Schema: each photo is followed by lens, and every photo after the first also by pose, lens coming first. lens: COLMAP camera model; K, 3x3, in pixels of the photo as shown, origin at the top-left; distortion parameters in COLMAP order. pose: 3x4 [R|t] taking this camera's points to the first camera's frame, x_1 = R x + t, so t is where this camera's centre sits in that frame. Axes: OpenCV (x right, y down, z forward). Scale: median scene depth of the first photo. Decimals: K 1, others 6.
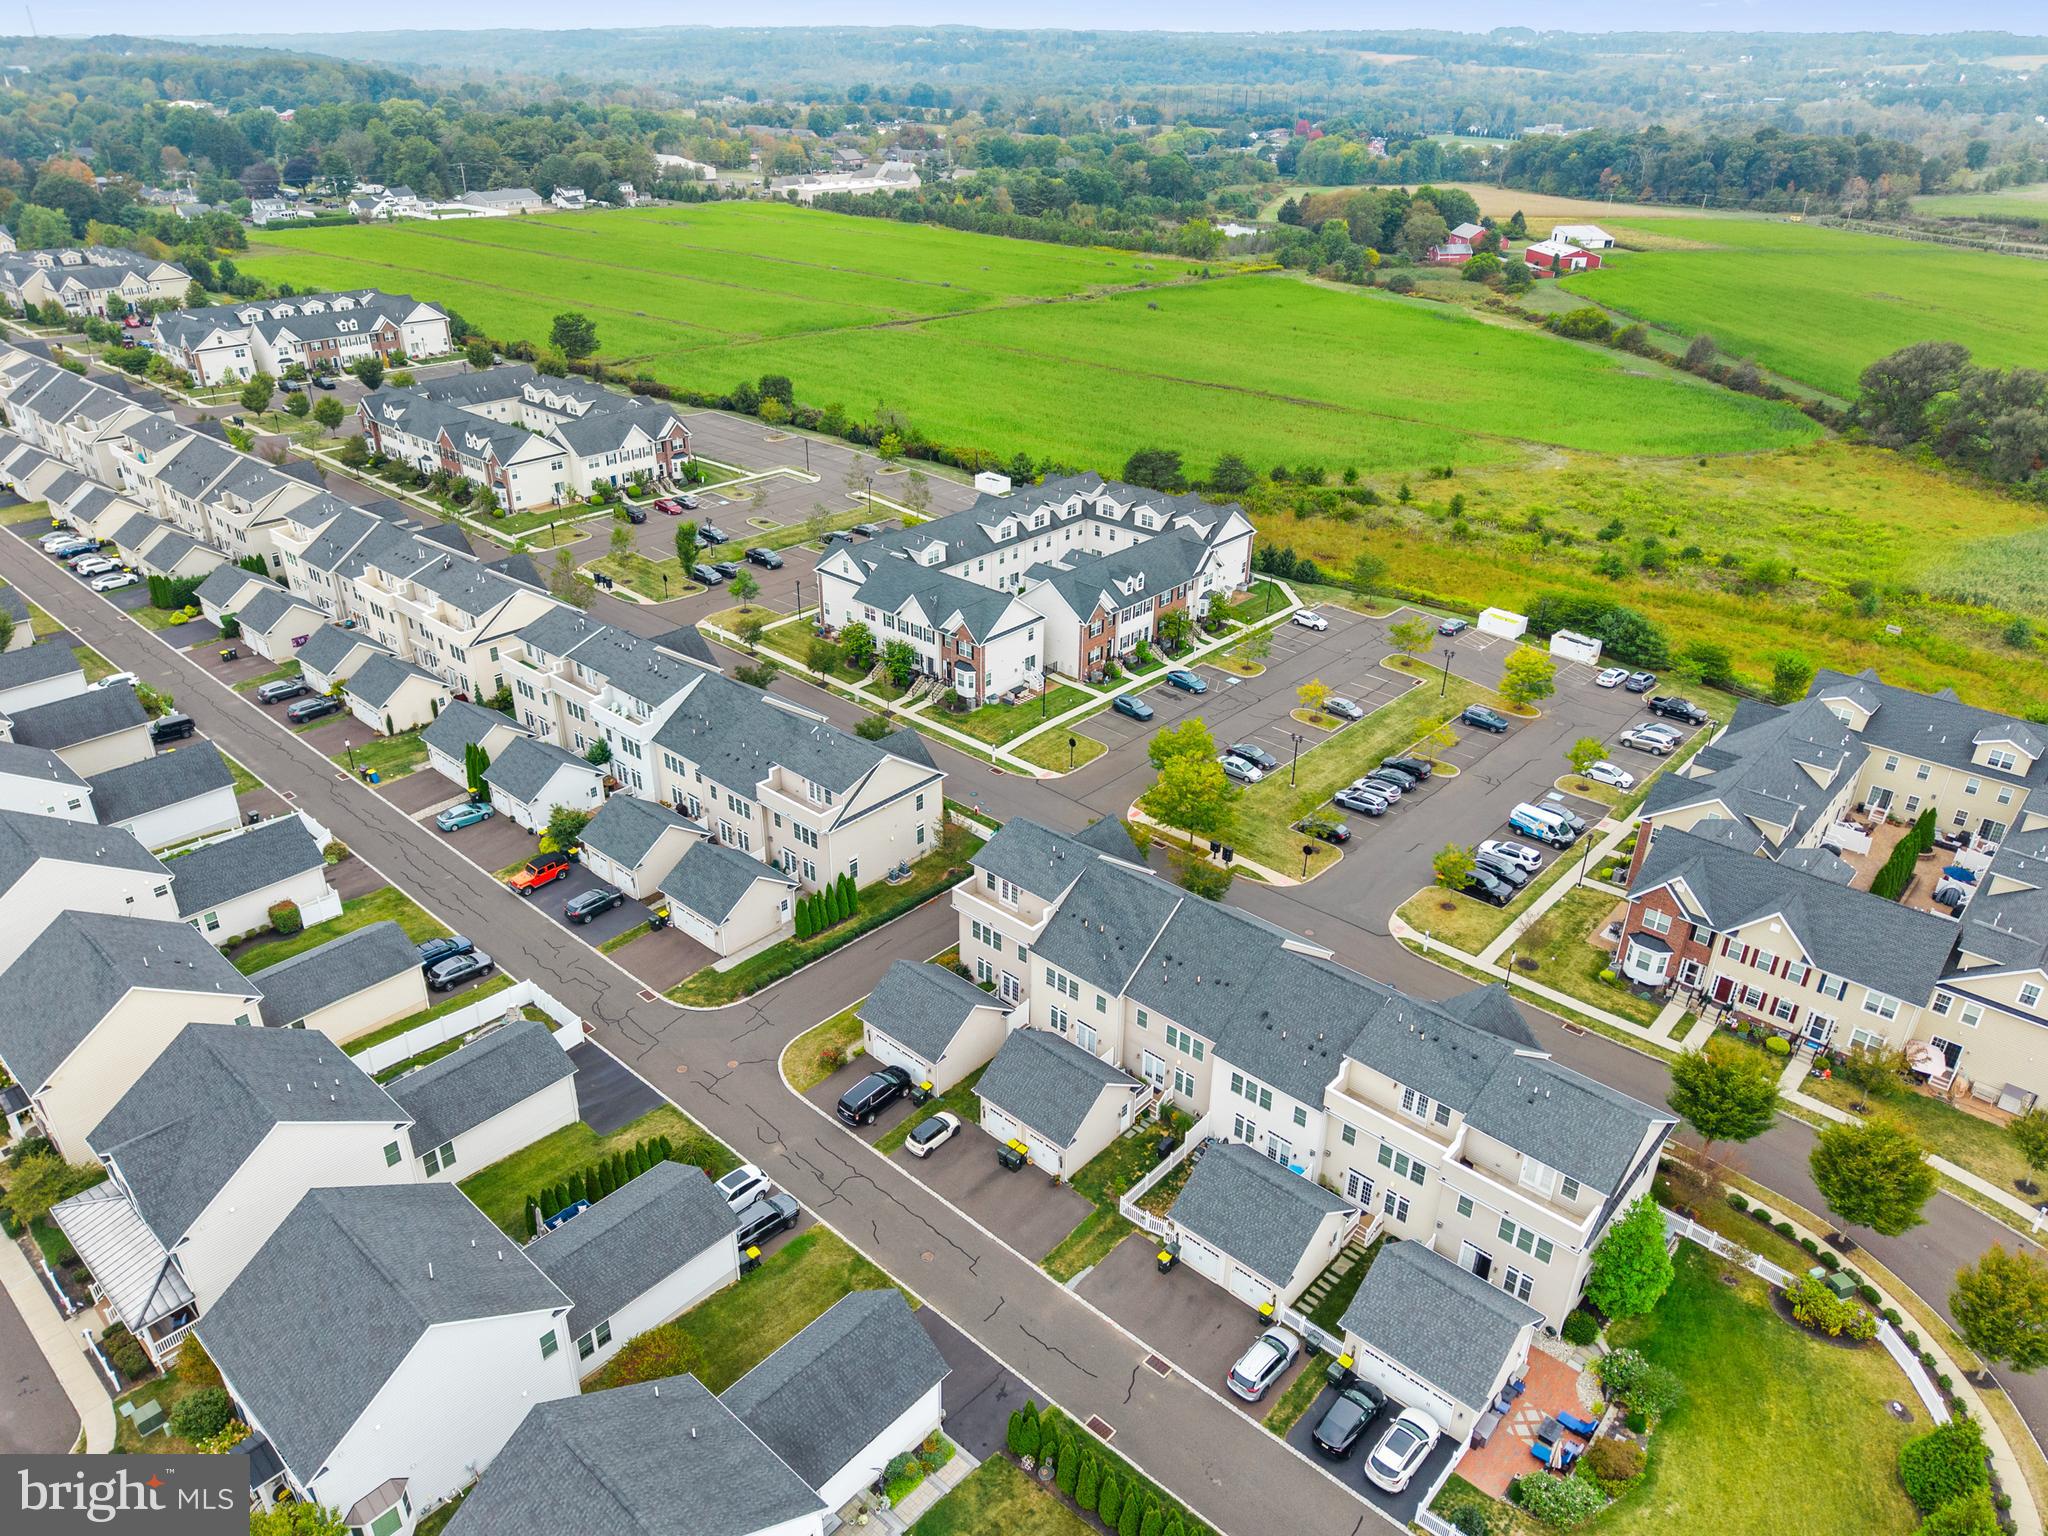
lens RADIAL K [[1428.1, 0, 1024.0], [0, 1428.1, 768.0], [0, 0, 1]] dist [-0.005122, -0.001825]
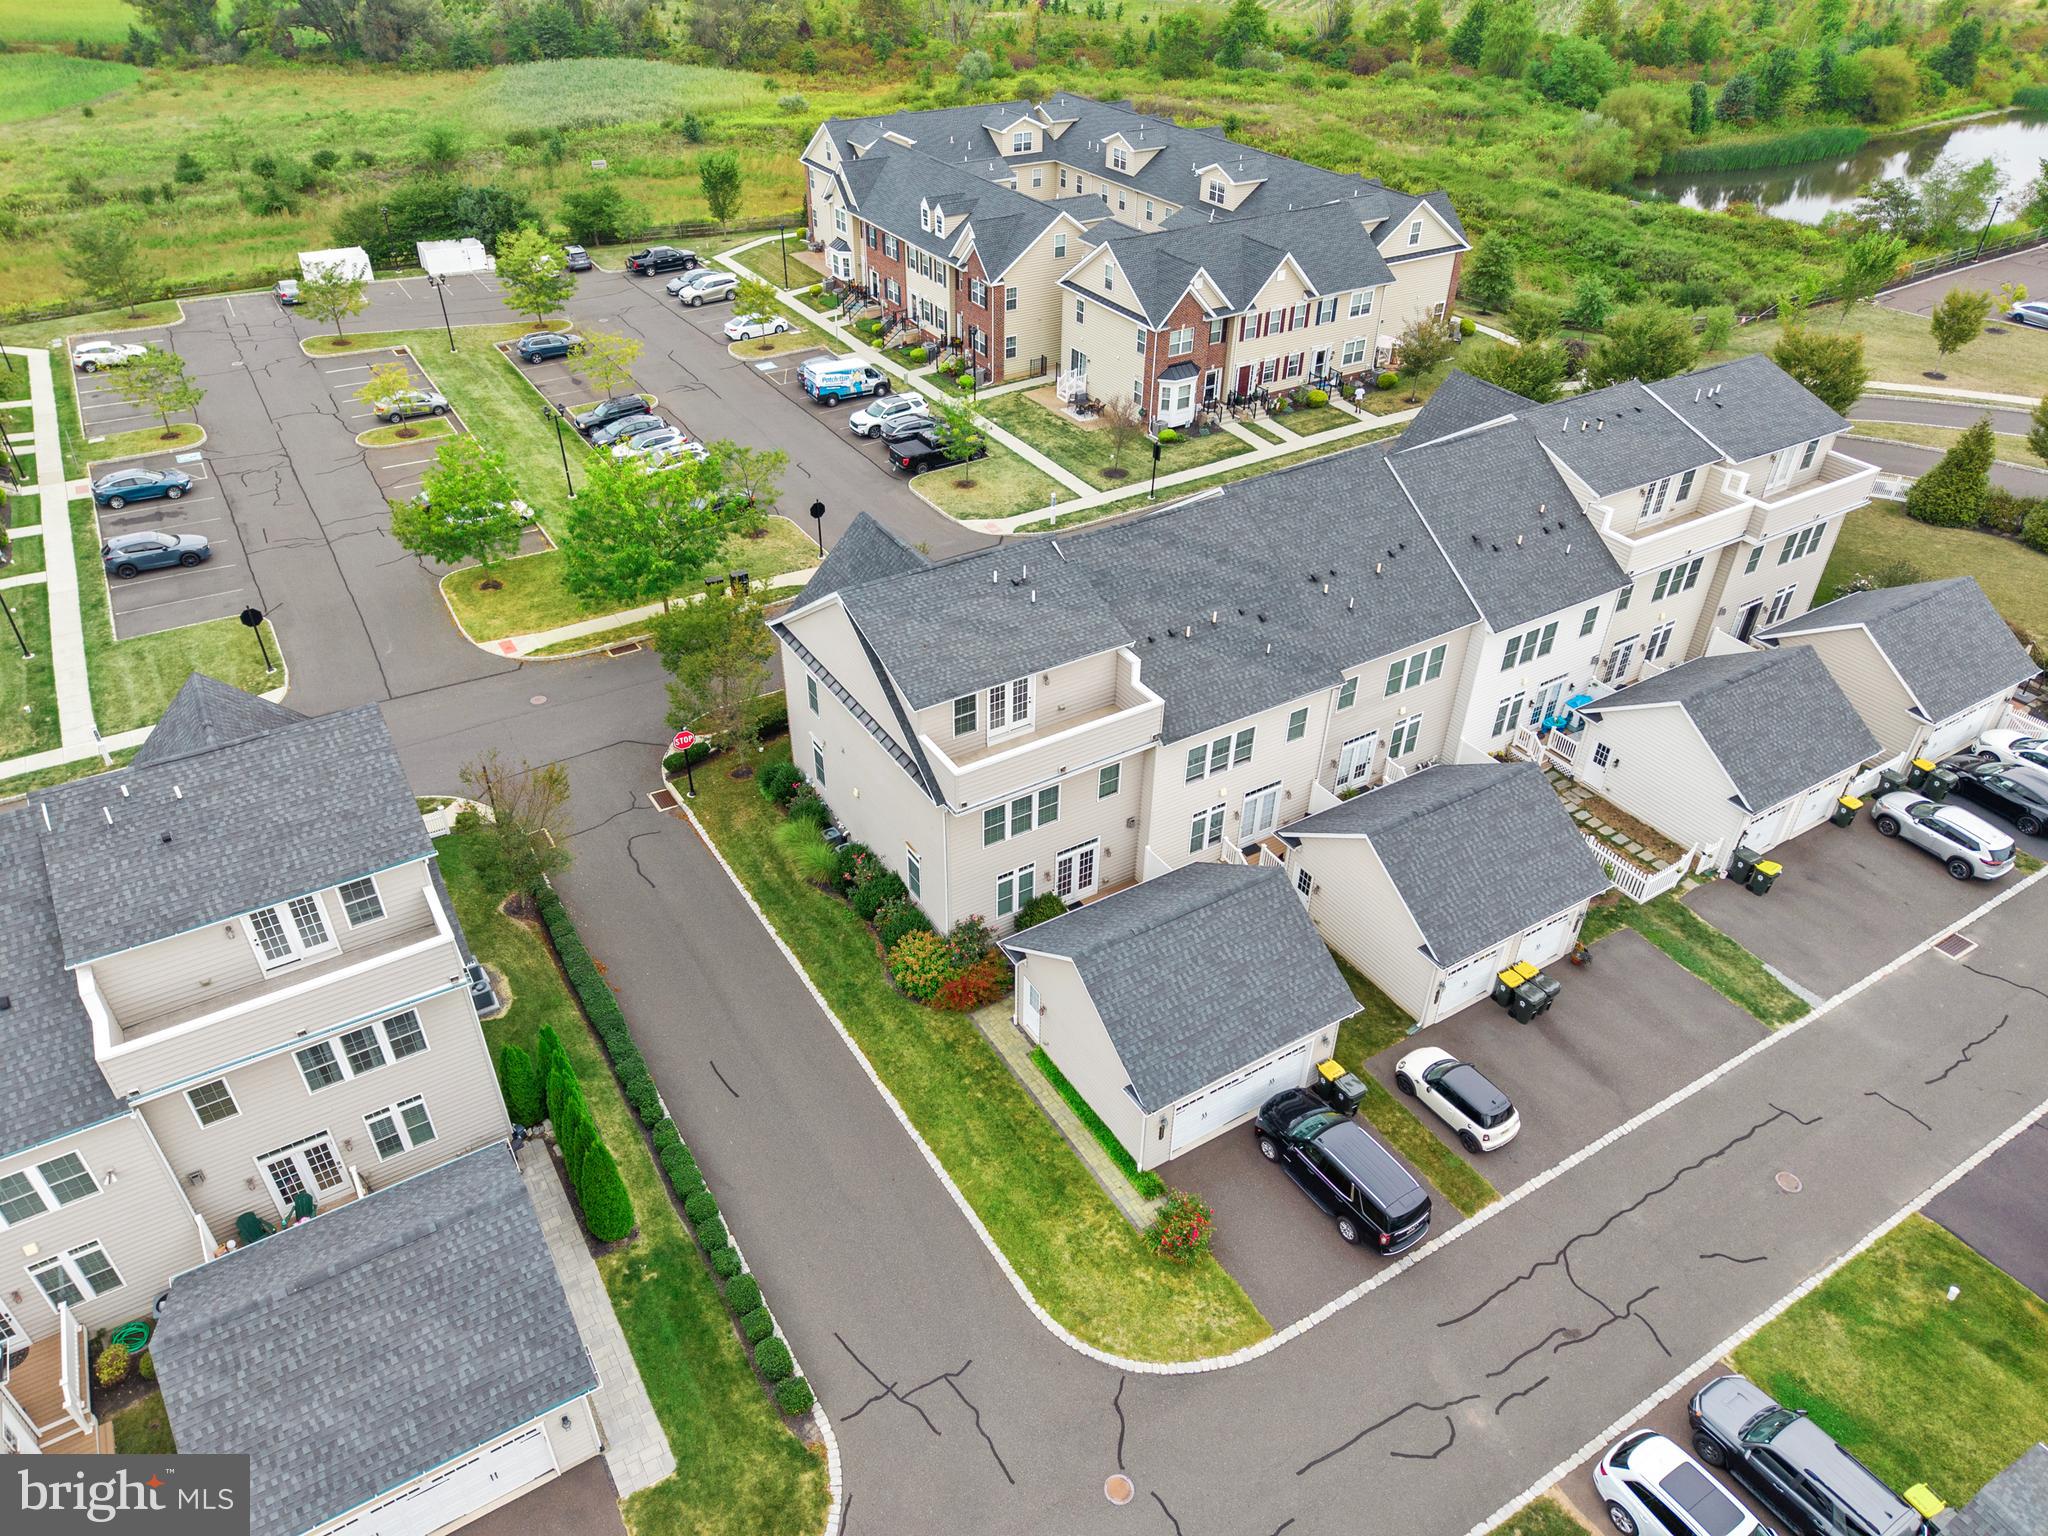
lens RADIAL K [[1356.4, 0, 1024.0], [0, 1356.4, 768.0], [0, 0, 1]] dist [0.010530, -0.000951]
pose [[0.270854, -0.568720, 0.776657, -0.337071], [0.438844, 0.791049, 0.426214, -0.073943], [-0.856770, 0.225389, 0.463837, 0.767540]]
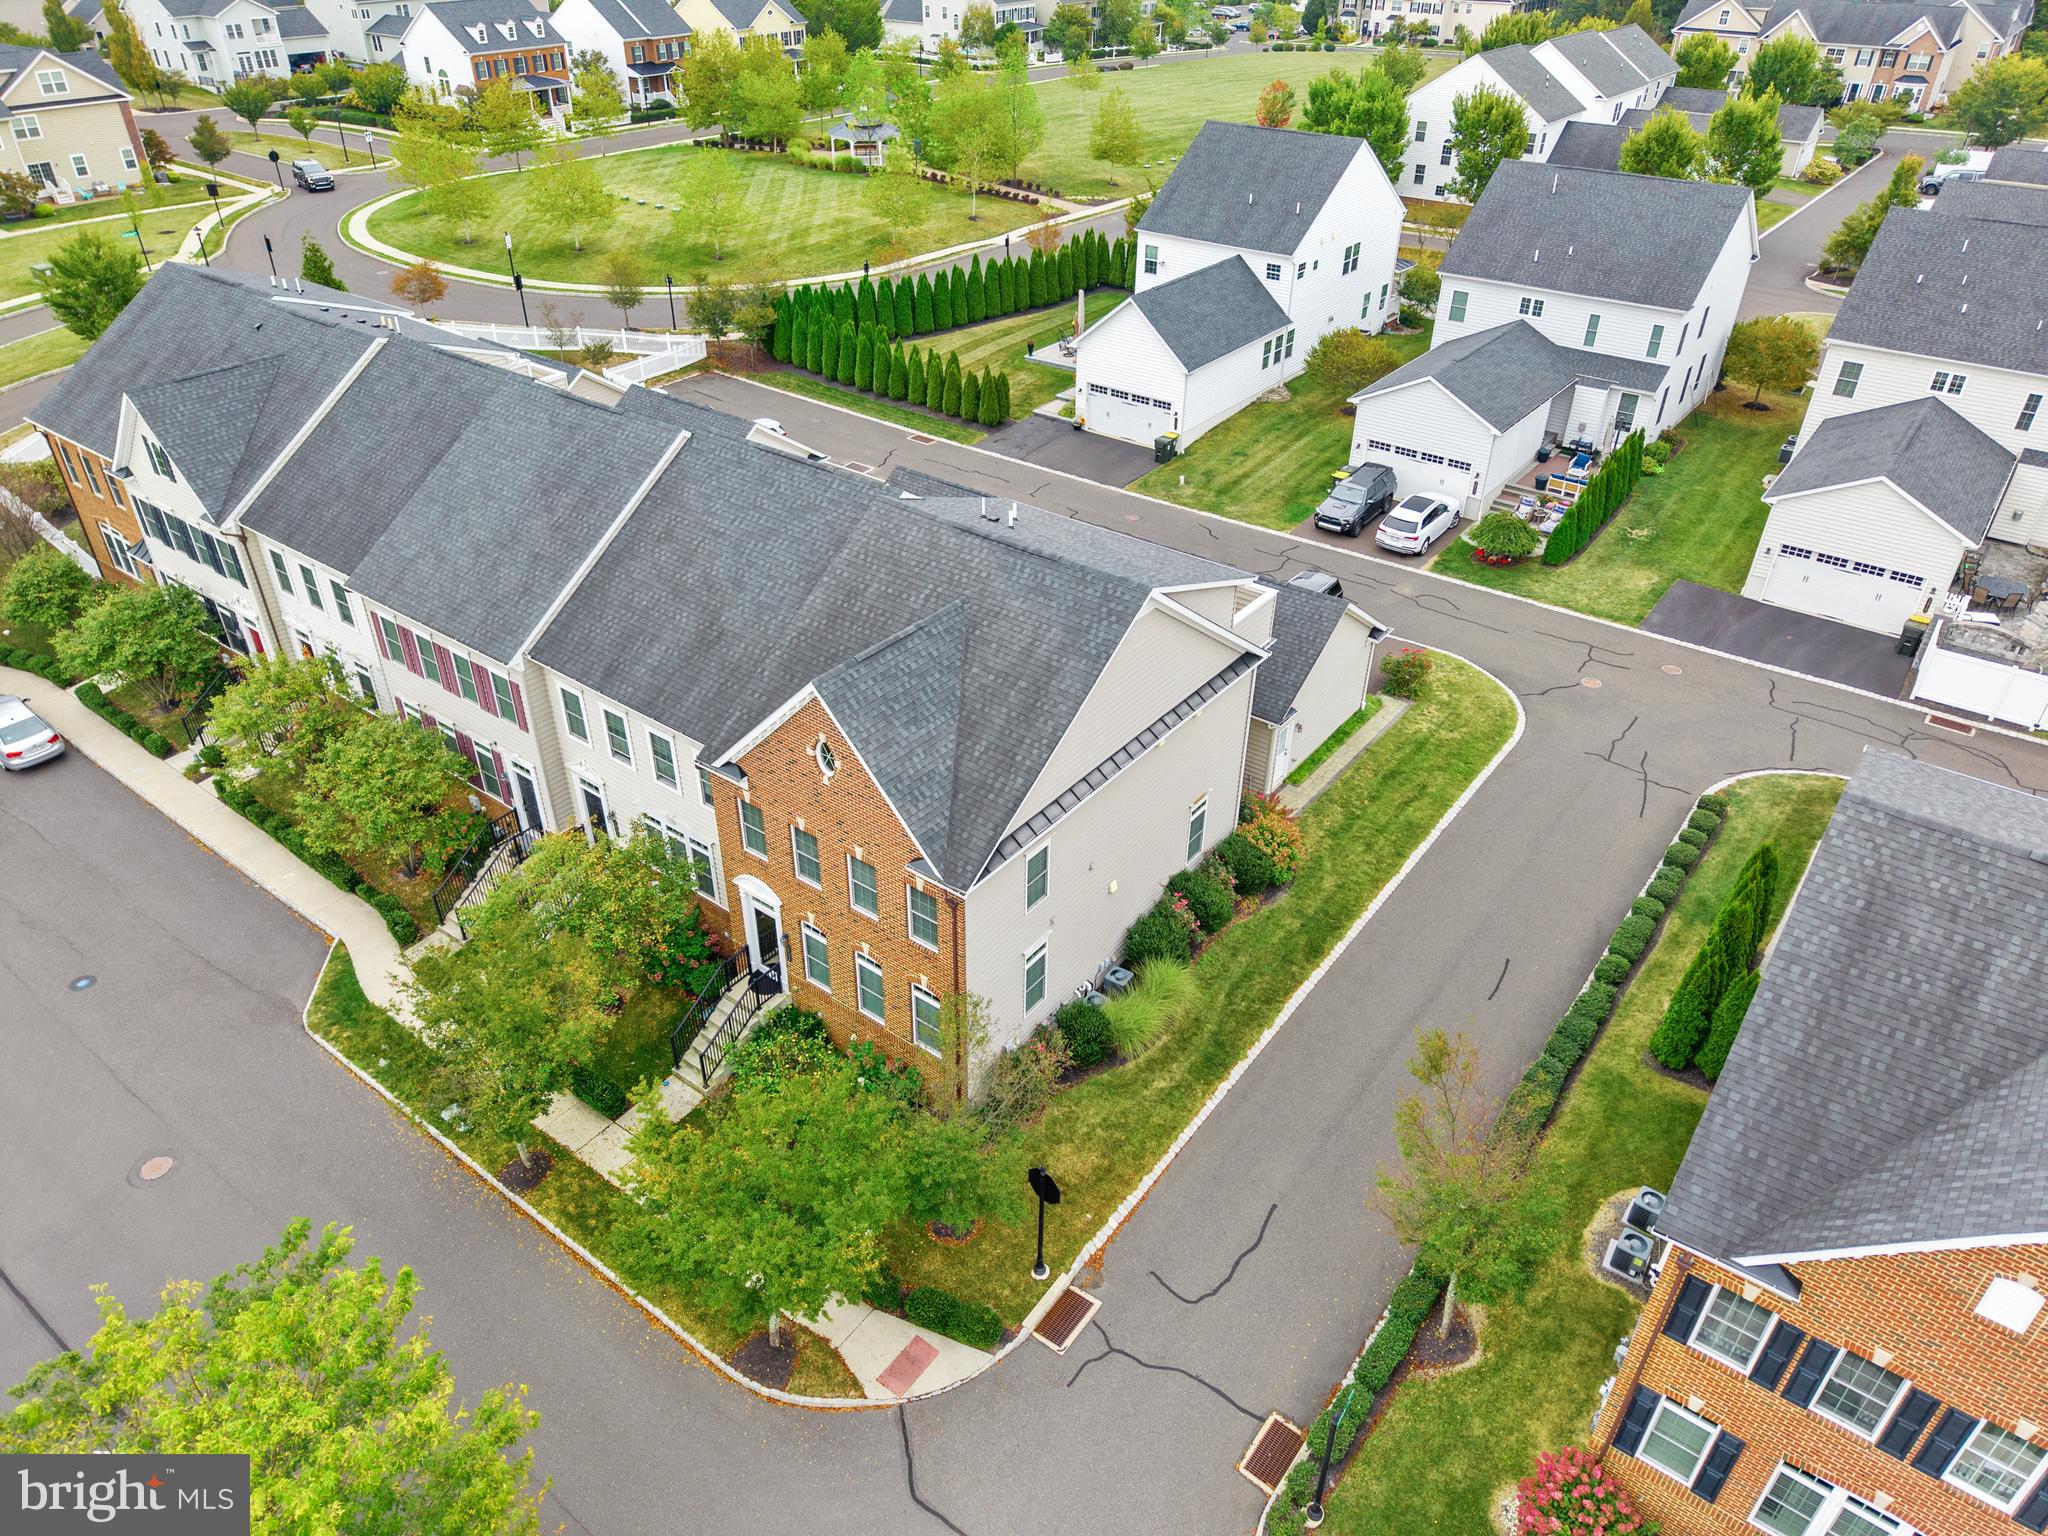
lens RADIAL K [[1356.4, 0, 1024.0], [0, 1356.4, 768.0], [0, 0, 1]] dist [0.010530, -0.000951]
pose [[-0.995931, 0.041169, -0.080167, 0.040479], [-0.051153, 0.474135, 0.878965, -0.193075], [0.074196, 0.879489, -0.470100, 1.152288]]
